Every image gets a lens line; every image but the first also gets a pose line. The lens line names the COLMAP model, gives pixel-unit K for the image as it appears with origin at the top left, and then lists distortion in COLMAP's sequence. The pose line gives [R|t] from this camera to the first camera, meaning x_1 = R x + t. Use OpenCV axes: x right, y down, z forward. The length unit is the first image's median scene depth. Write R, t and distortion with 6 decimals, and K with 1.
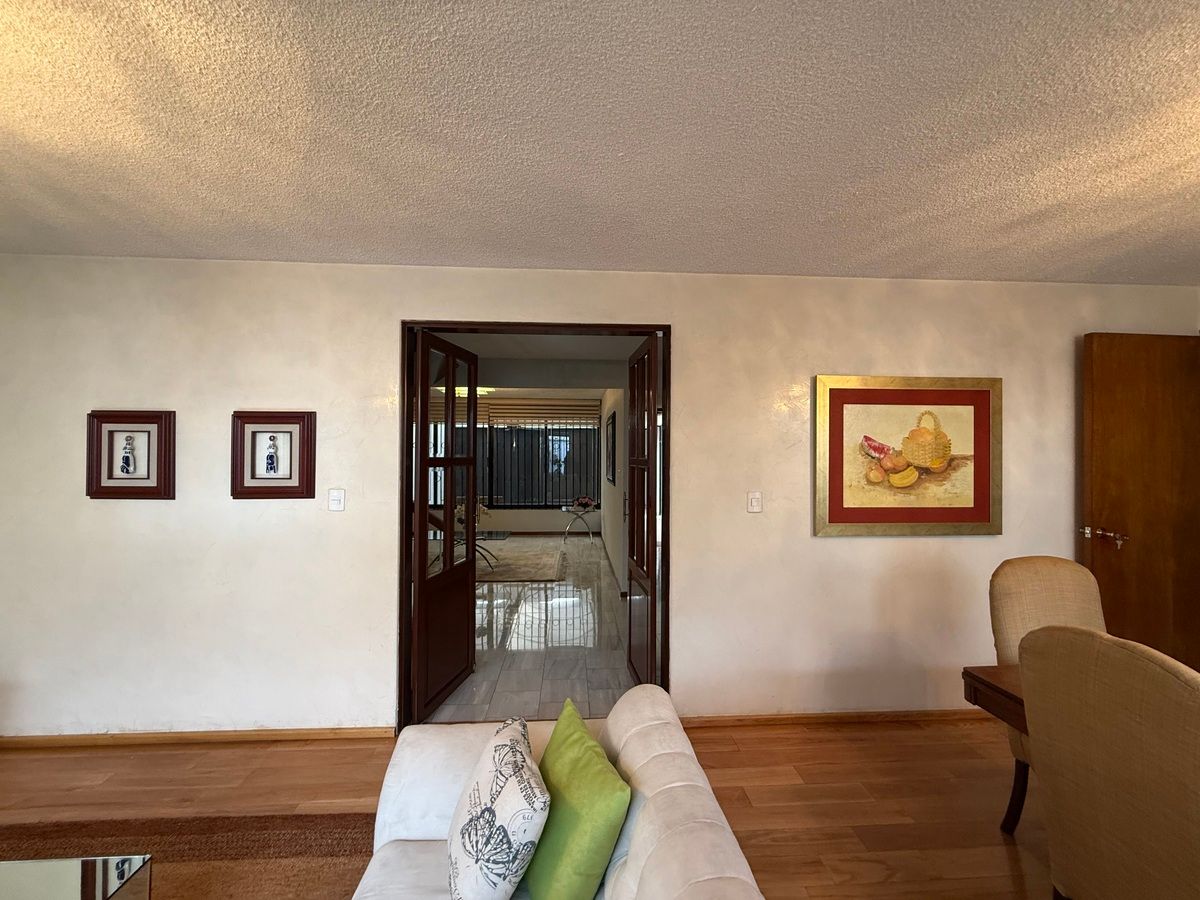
lens RADIAL K [[477.6, 0, 600.0], [0, 477.6, 450.0], [0, 0, 1]] dist [-0.007952, 0.000109]
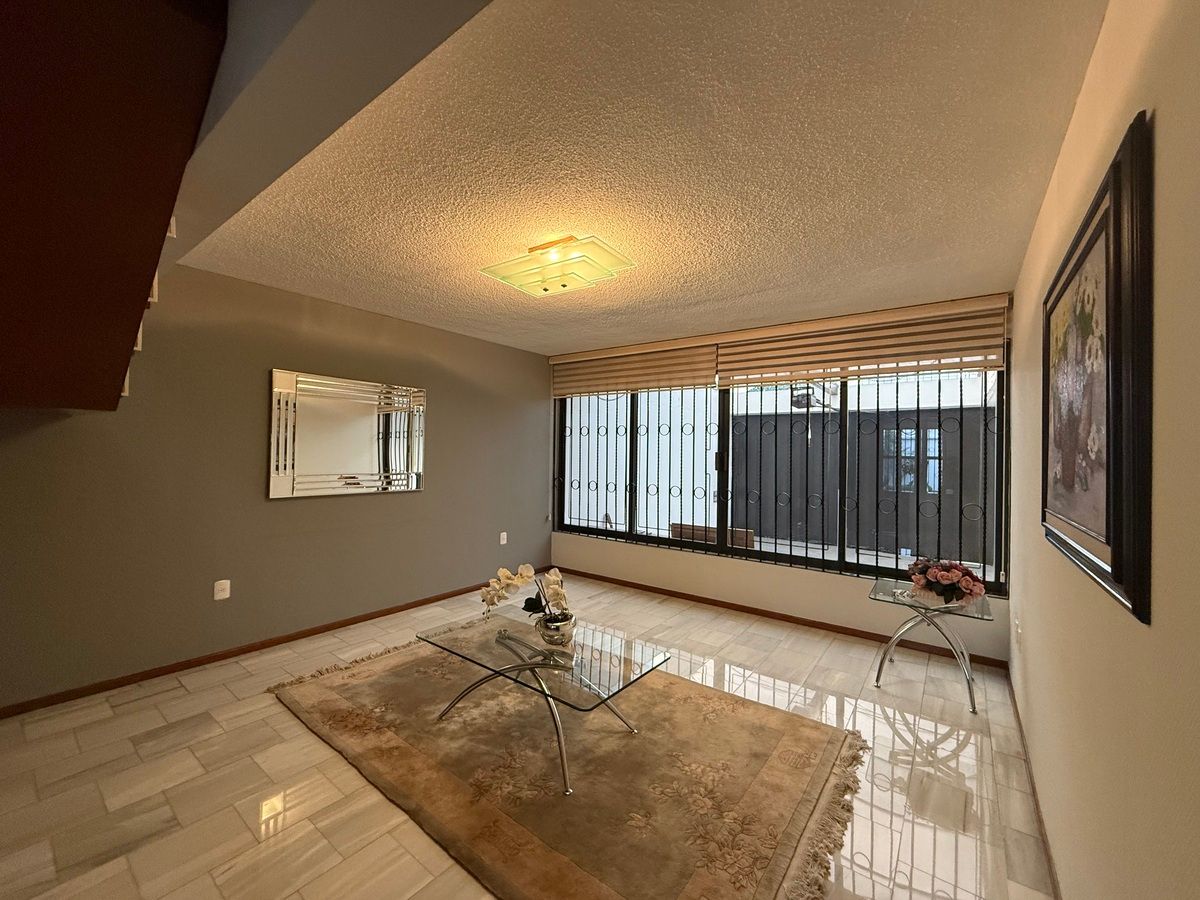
lens RADIAL K [[477.6, 0, 600.0], [0, 477.6, 450.0], [0, 0, 1]] dist [-0.007952, 0.000109]
pose [[0.762034, 0.007221, -0.647497, -0.001859], [-0.011017, 0.999938, -0.001815, 0.016749], [0.647444, 0.008516, 0.762066, 0.531703]]
